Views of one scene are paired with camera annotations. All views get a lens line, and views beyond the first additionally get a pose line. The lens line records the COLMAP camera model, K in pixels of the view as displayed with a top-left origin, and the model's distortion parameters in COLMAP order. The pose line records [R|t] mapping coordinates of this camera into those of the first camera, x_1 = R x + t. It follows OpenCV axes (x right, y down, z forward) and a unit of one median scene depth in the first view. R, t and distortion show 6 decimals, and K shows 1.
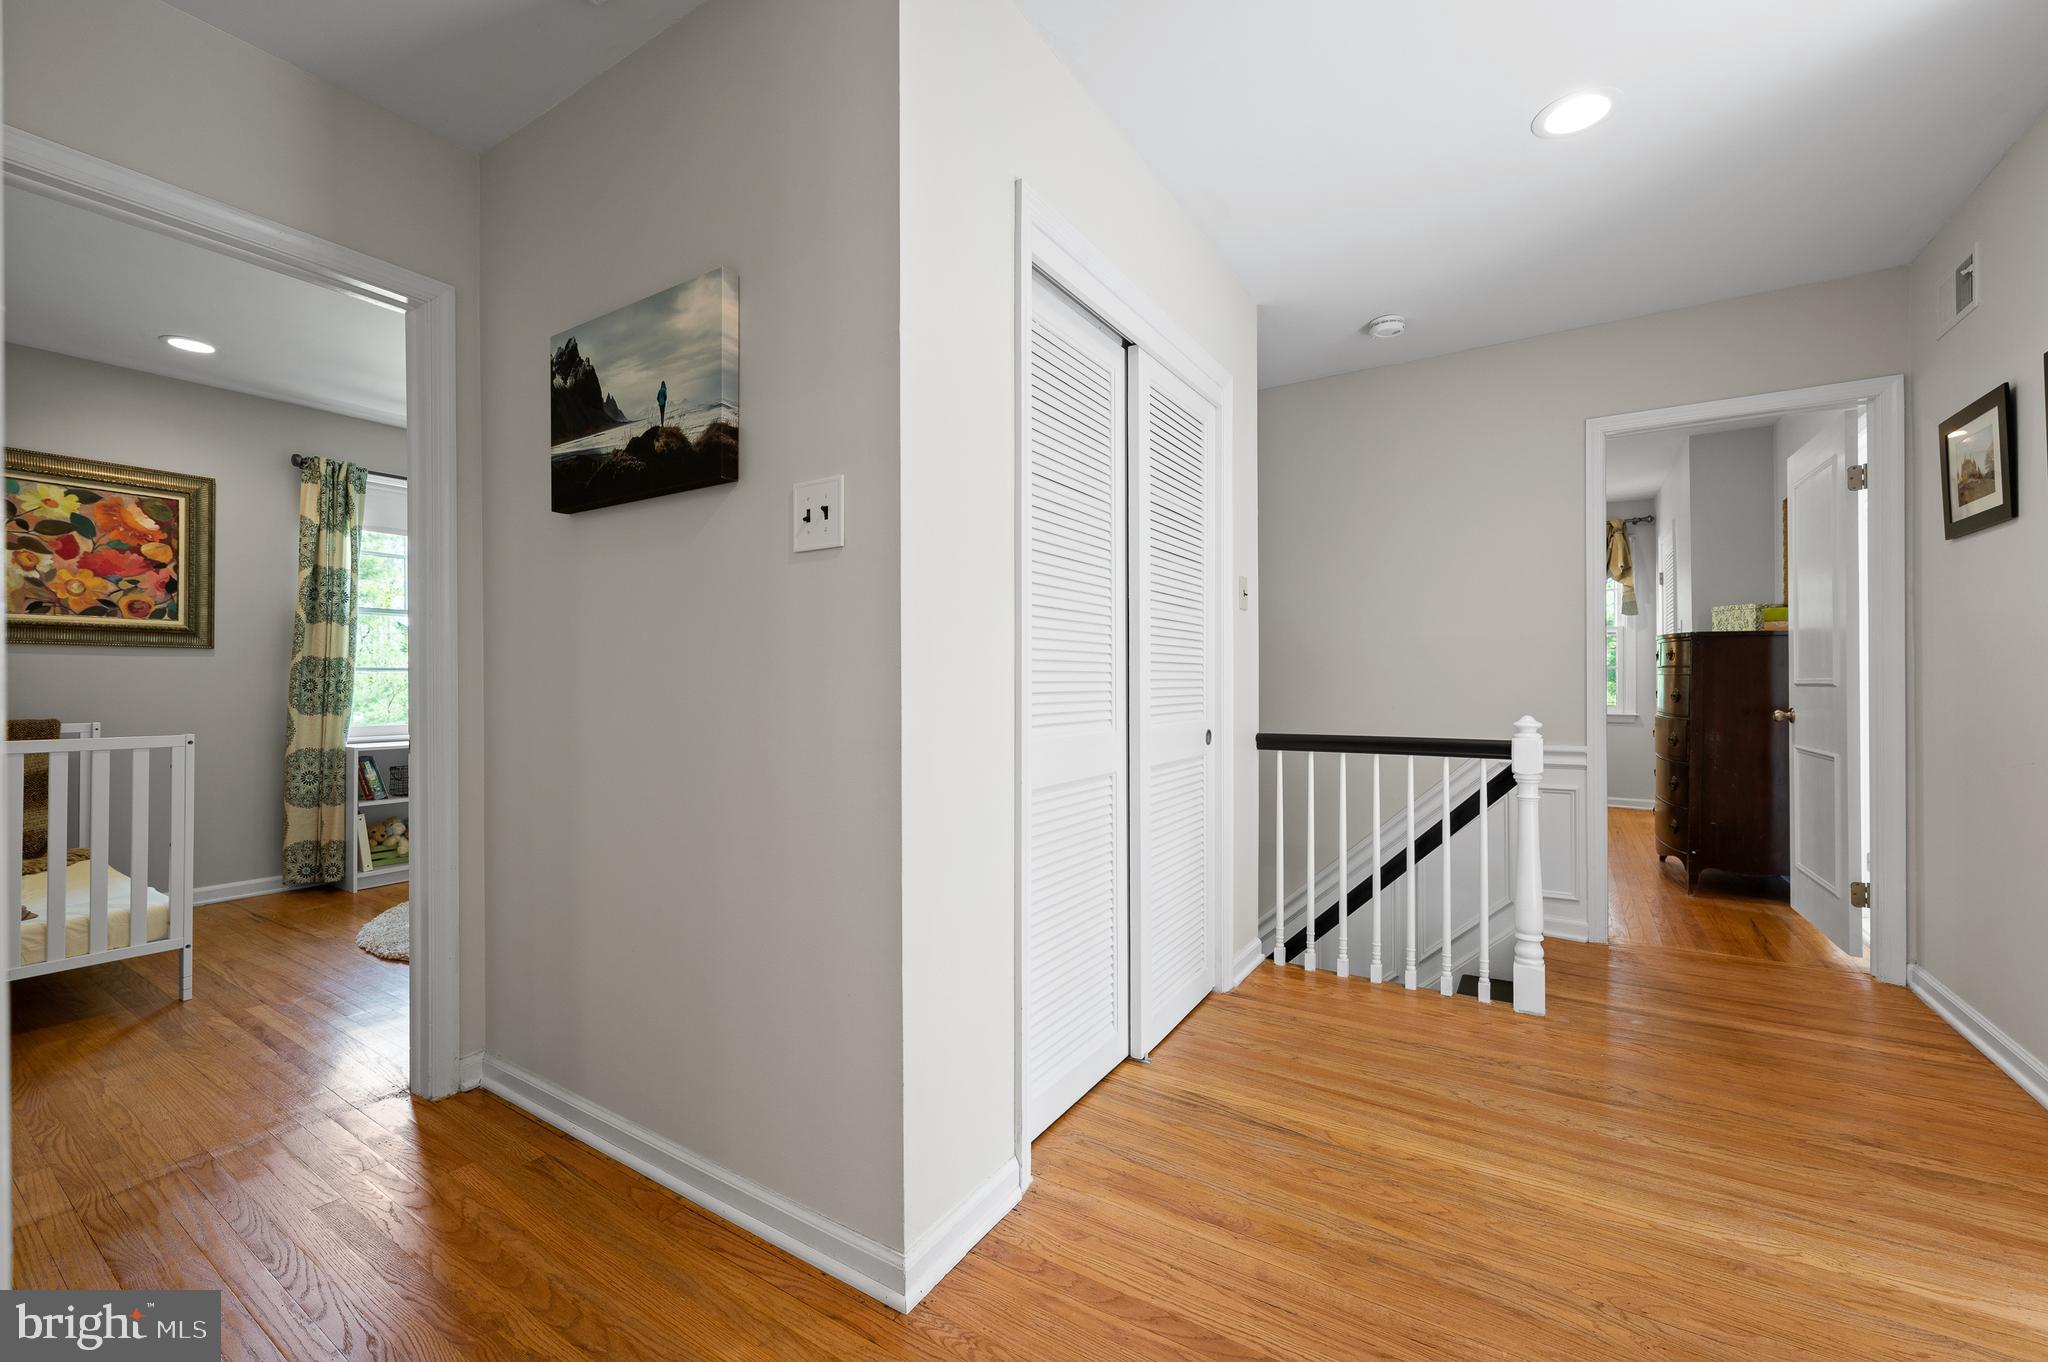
lens RADIAL K [[835.5, 0, 1027.8], [0, 835.5, 682.1], [0, 0, 1]] dist [-0.000353, 0.000044]
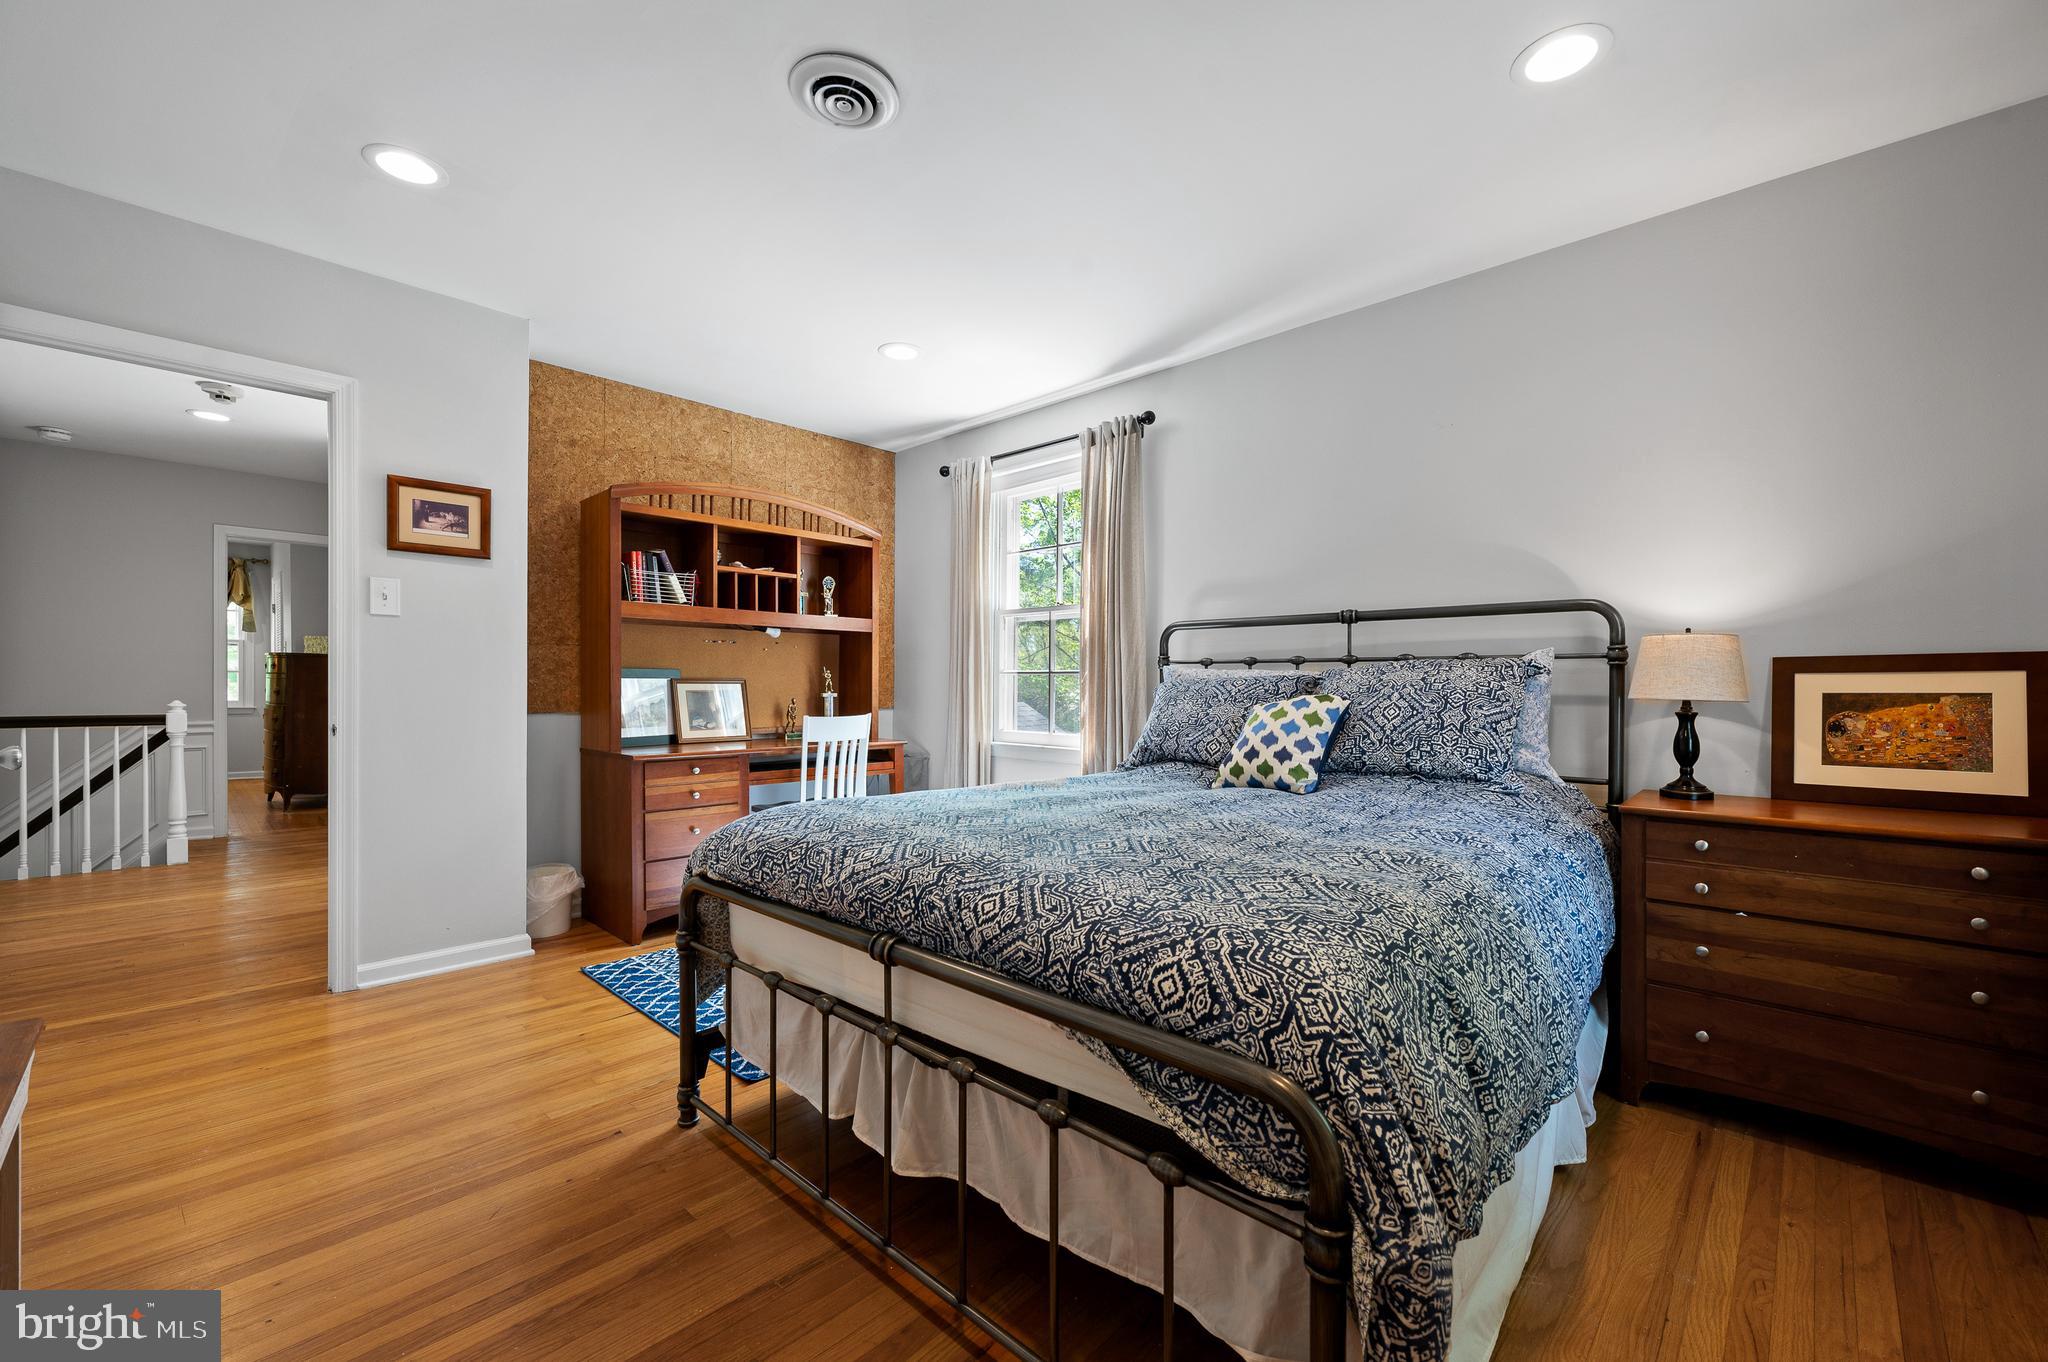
lens RADIAL K [[835.5, 0, 1027.8], [0, 835.5, 682.1], [0, 0, 1]] dist [-0.000353, 0.000044]
pose [[0.199396, 0.007578, 0.979890, -0.522837], [0.001305, 0.999967, -0.007999, 0.013298], [-0.979918, 0.002874, 0.199379, -0.752390]]
